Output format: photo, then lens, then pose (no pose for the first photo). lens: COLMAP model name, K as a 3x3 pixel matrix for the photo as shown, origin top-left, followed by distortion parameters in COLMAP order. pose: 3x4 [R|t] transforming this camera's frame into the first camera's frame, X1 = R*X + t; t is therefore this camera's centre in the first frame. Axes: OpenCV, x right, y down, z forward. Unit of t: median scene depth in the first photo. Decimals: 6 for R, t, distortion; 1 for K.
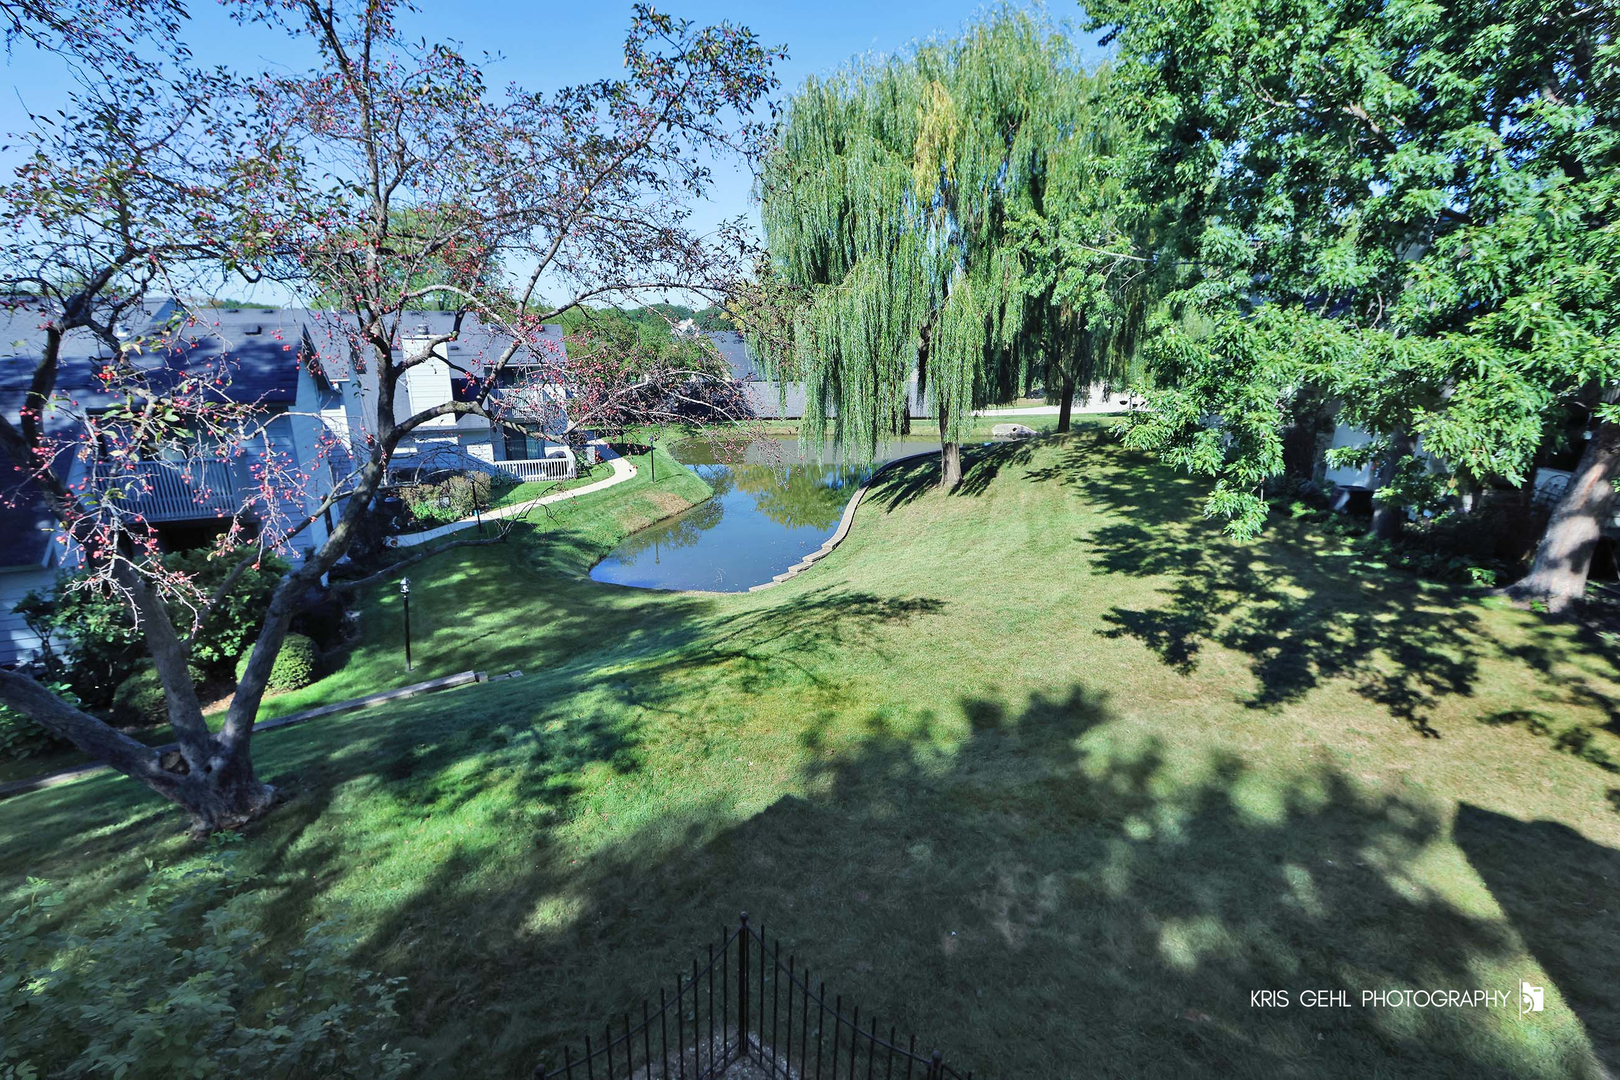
lens RADIAL K [[732.7, 0, 809.9], [0, 732.7, 540.1], [0, 0, 1]] dist [0.025873, 0.000364]
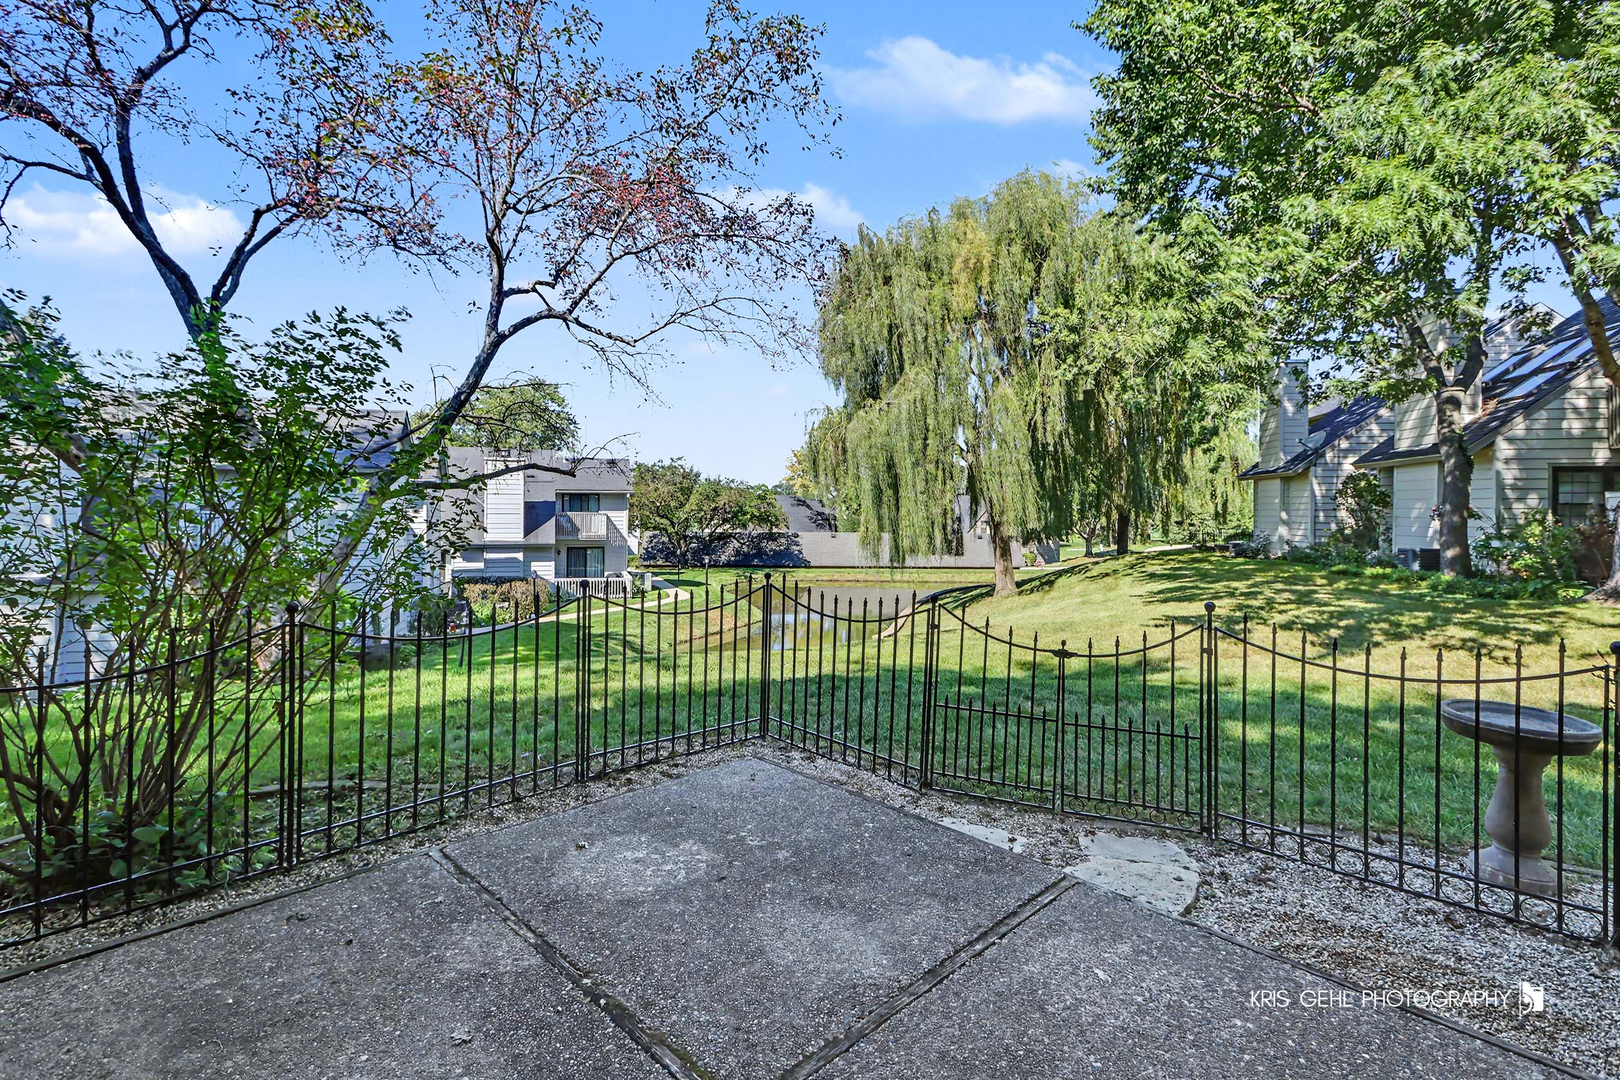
lens RADIAL K [[773.0, 0, 811.8], [0, 773.0, 535.0], [0, 0, 1]] dist [0.028572, -0.003813]
pose [[0.996983, -0.002905, -0.077566, 0.016264], [-0.020393, 0.954389, -0.297870, 0.198062], [0.074893, 0.298553, 0.951450, -0.024749]]
